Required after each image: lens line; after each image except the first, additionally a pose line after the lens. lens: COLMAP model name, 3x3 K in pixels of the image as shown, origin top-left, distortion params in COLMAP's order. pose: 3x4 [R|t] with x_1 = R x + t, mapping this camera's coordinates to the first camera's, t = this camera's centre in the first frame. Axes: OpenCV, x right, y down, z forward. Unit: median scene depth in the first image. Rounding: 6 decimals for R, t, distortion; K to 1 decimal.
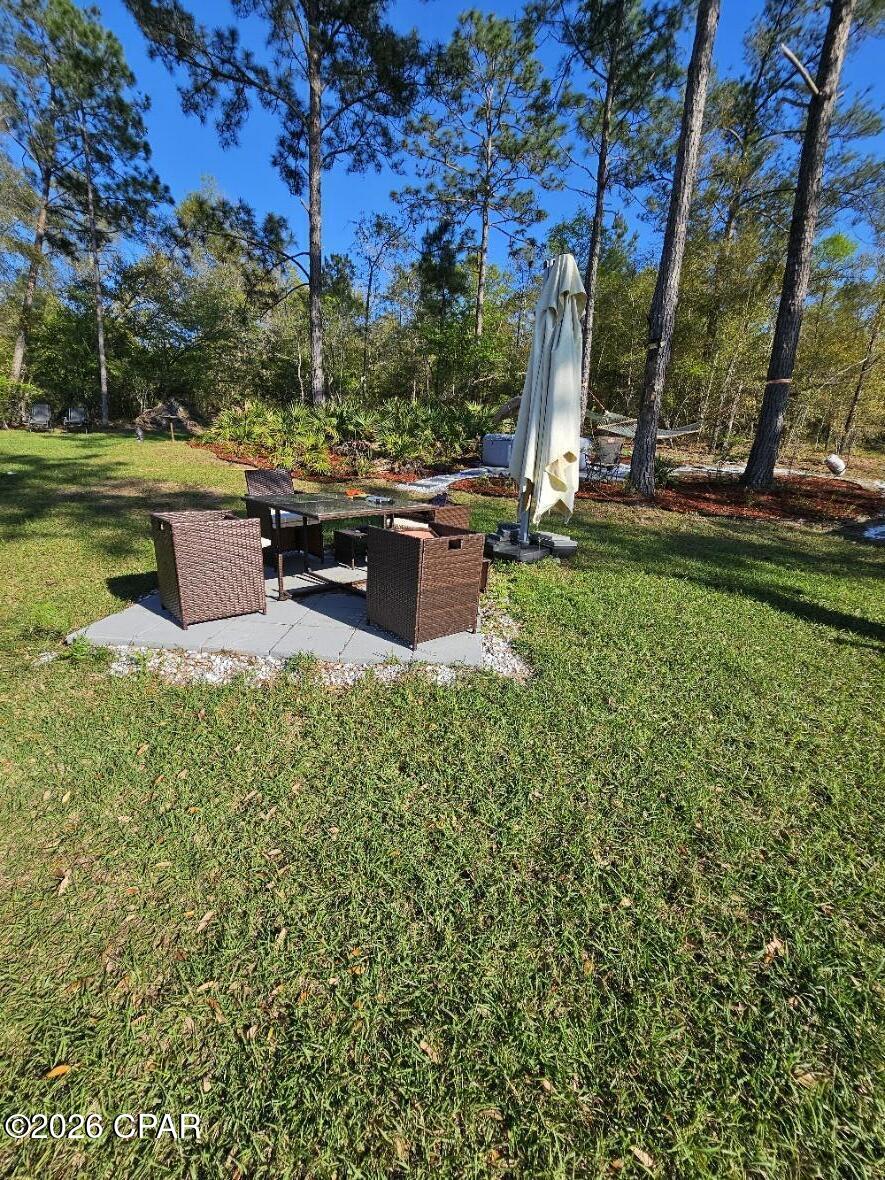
lens RADIAL K [[526.2, 0, 442.5], [0, 526.2, 590.0], [0, 0, 1]] dist [-0.000057, 0.000035]
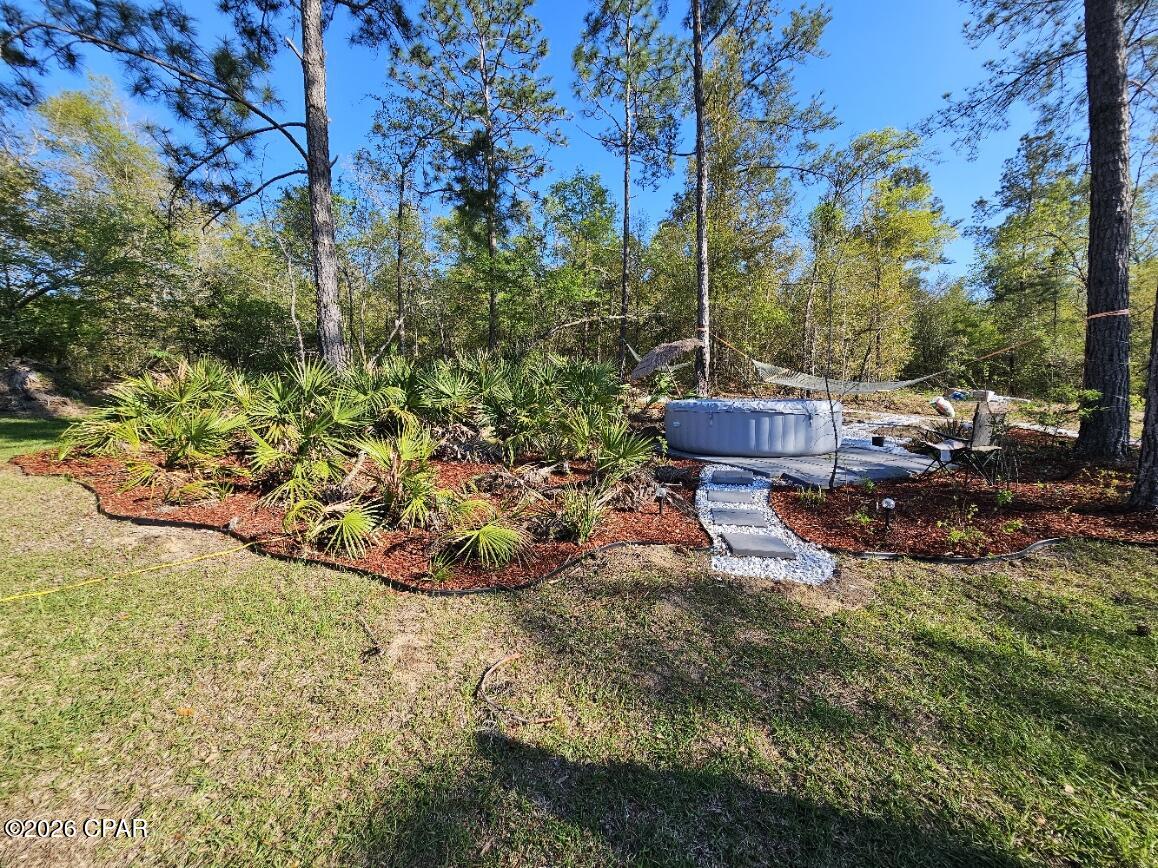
lens RADIAL K [[481.5, 0, 579.0], [0, 481.5, 434.0], [0, 0, 1]] dist [0.001934, 0.000762]
pose [[0.930561, -0.080698, 0.357134, -0.154115], [0.144452, 0.977204, -0.155580, -0.133550], [-0.336438, 0.196366, 0.921005, 0.376193]]
